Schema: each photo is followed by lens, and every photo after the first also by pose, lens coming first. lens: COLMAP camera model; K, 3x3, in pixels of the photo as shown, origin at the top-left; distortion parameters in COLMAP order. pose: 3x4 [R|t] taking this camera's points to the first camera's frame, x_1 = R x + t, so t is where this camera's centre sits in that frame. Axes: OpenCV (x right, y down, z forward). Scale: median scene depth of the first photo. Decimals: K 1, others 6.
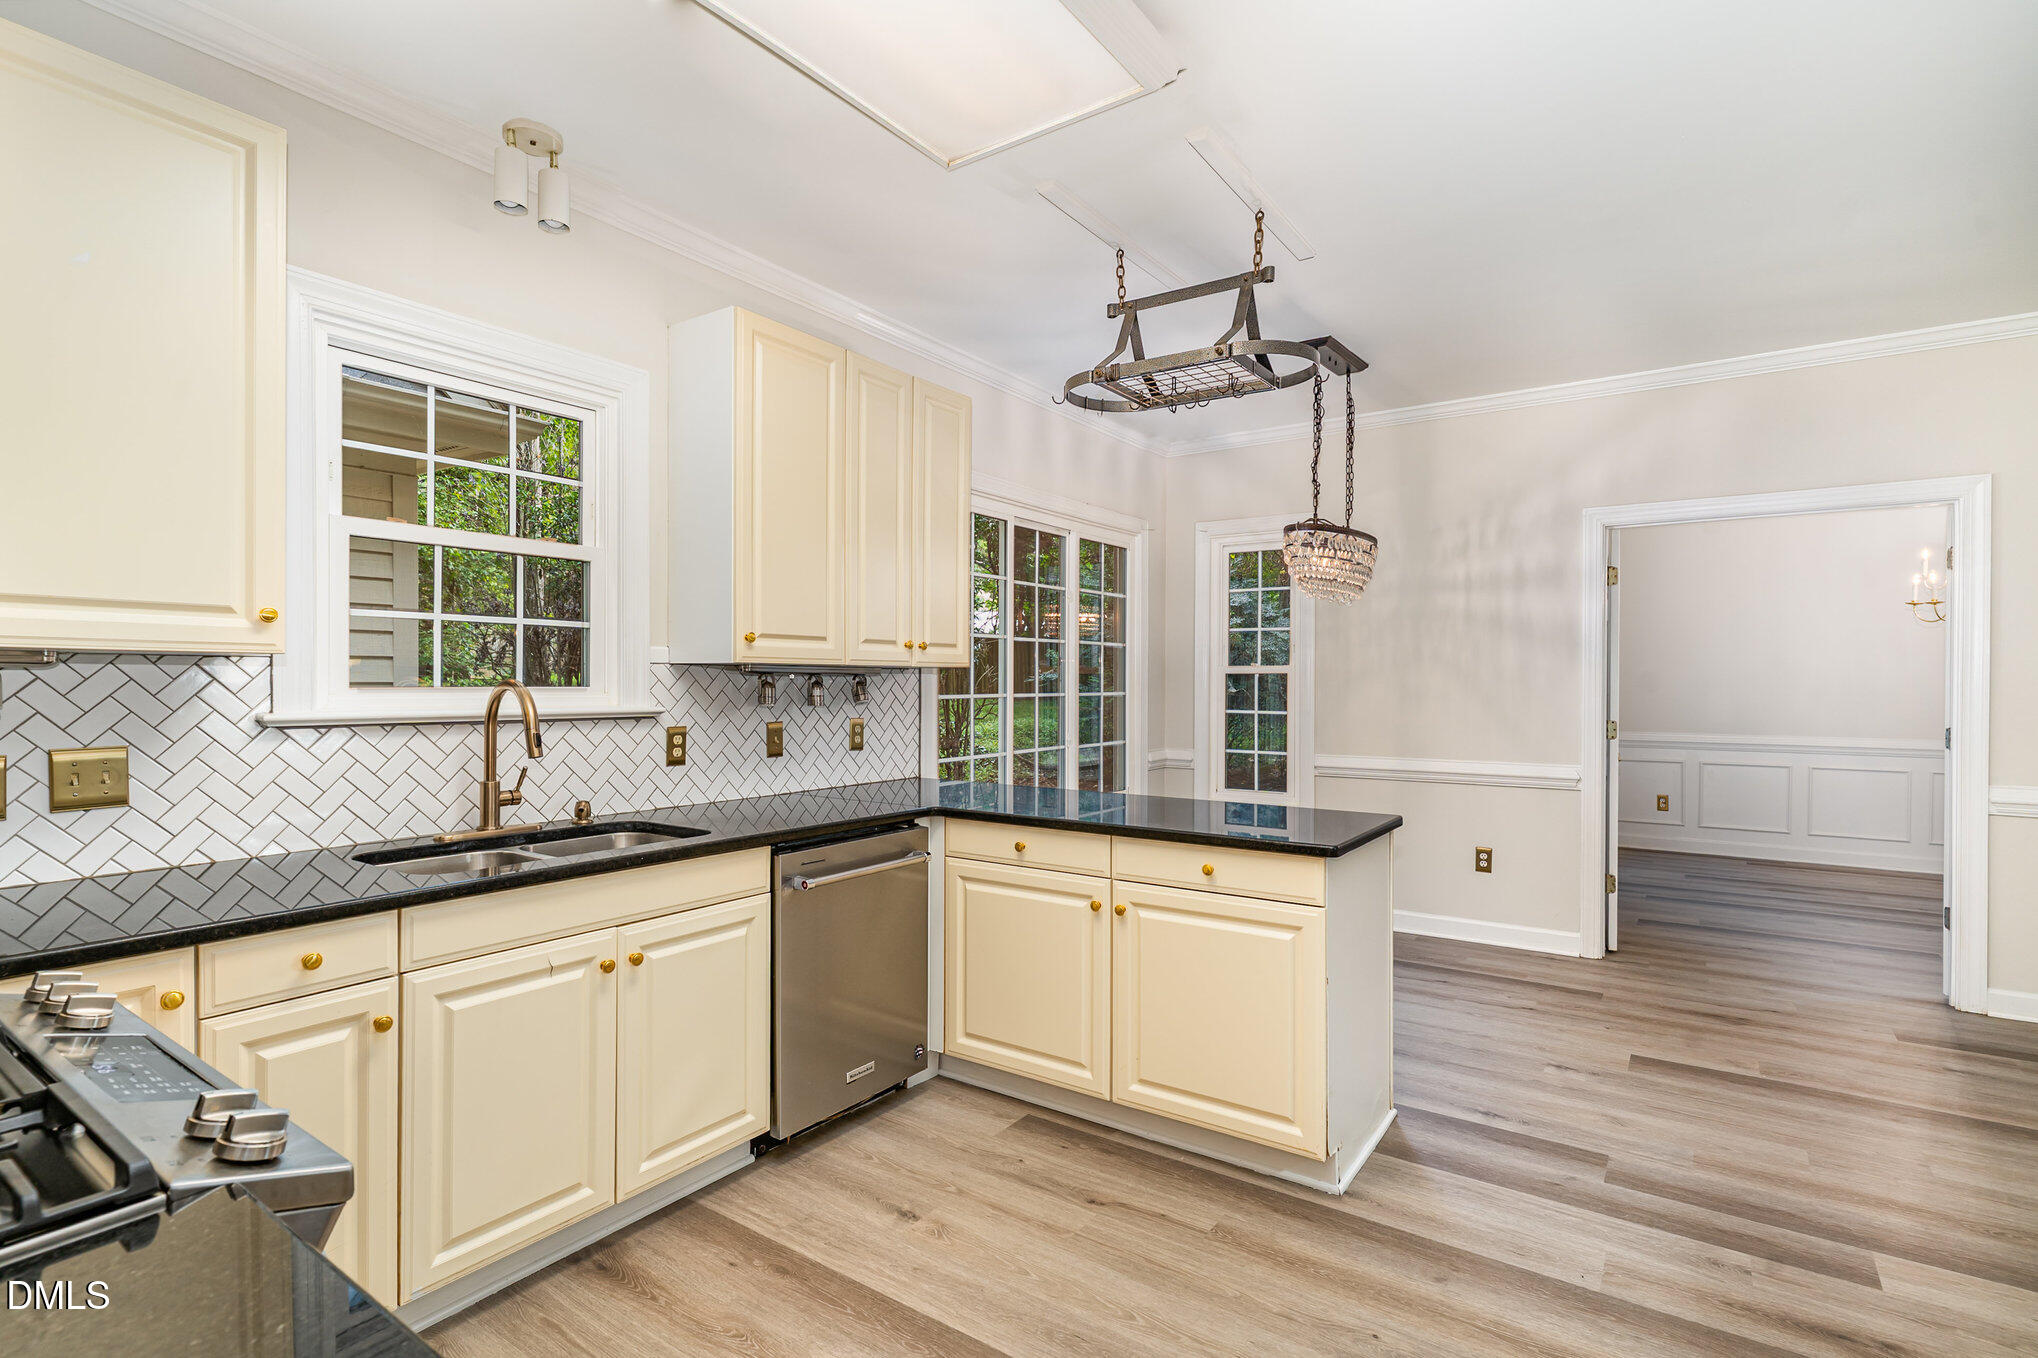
lens RADIAL K [[976.4, 0, 1021.7], [0, 976.4, 681.5], [0, 0, 1]] dist [0.004079, -0.000093]
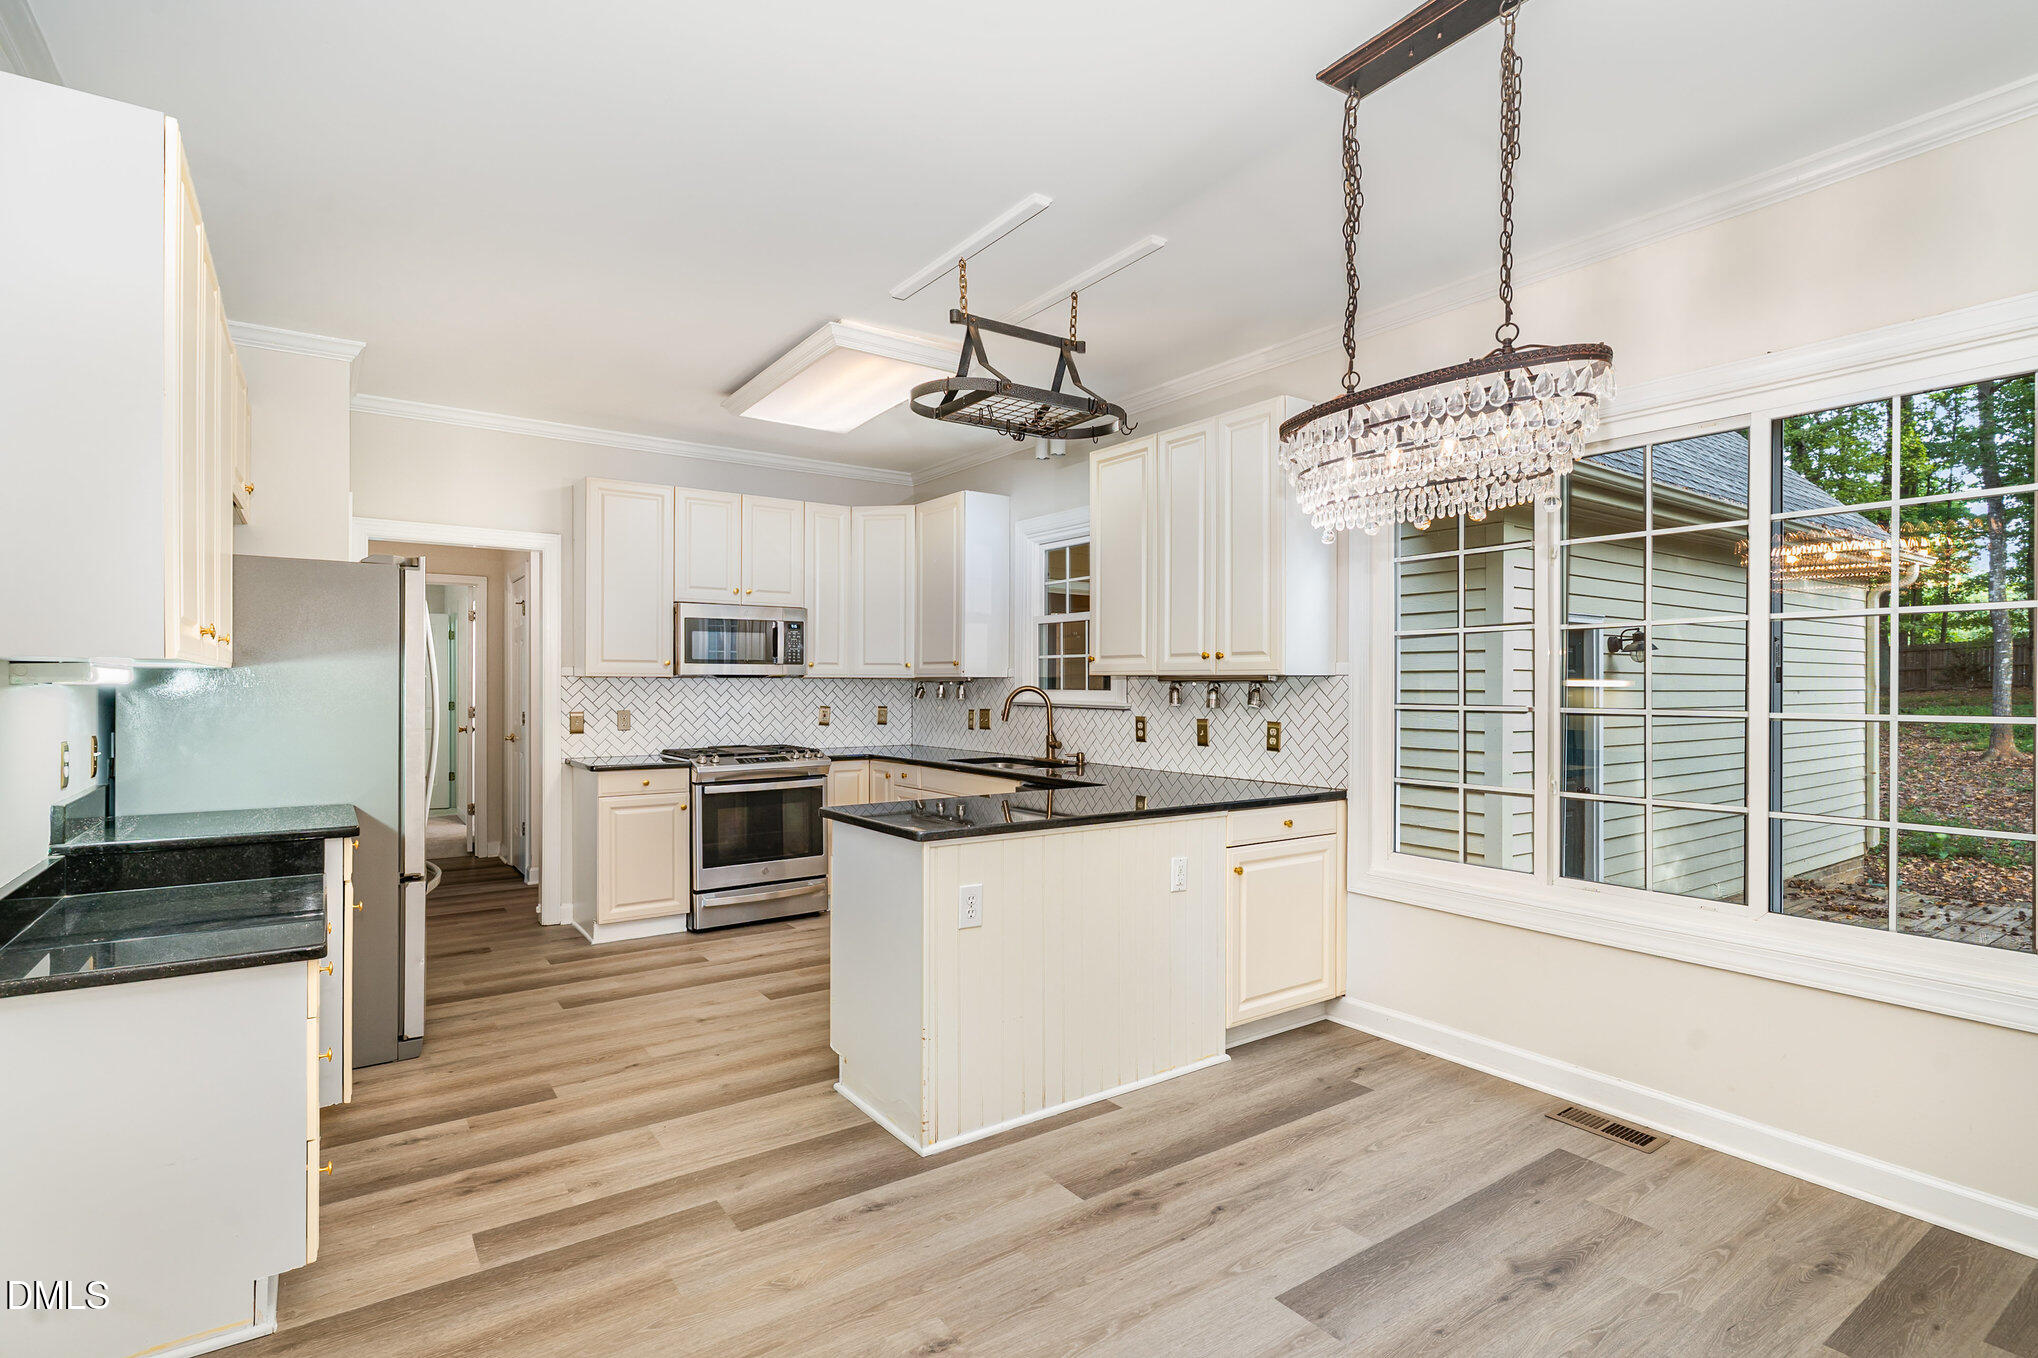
lens RADIAL K [[976.4, 0, 1019.5], [0, 976.4, 681.8], [0, 0, 1]] dist [0.004079, -0.000093]
pose [[-0.335653, -0.003460, -0.941979, 1.188997], [-0.003623, 0.999991, -0.002382, -0.004824], [0.941979, 0.002613, -0.335662, 1.353769]]
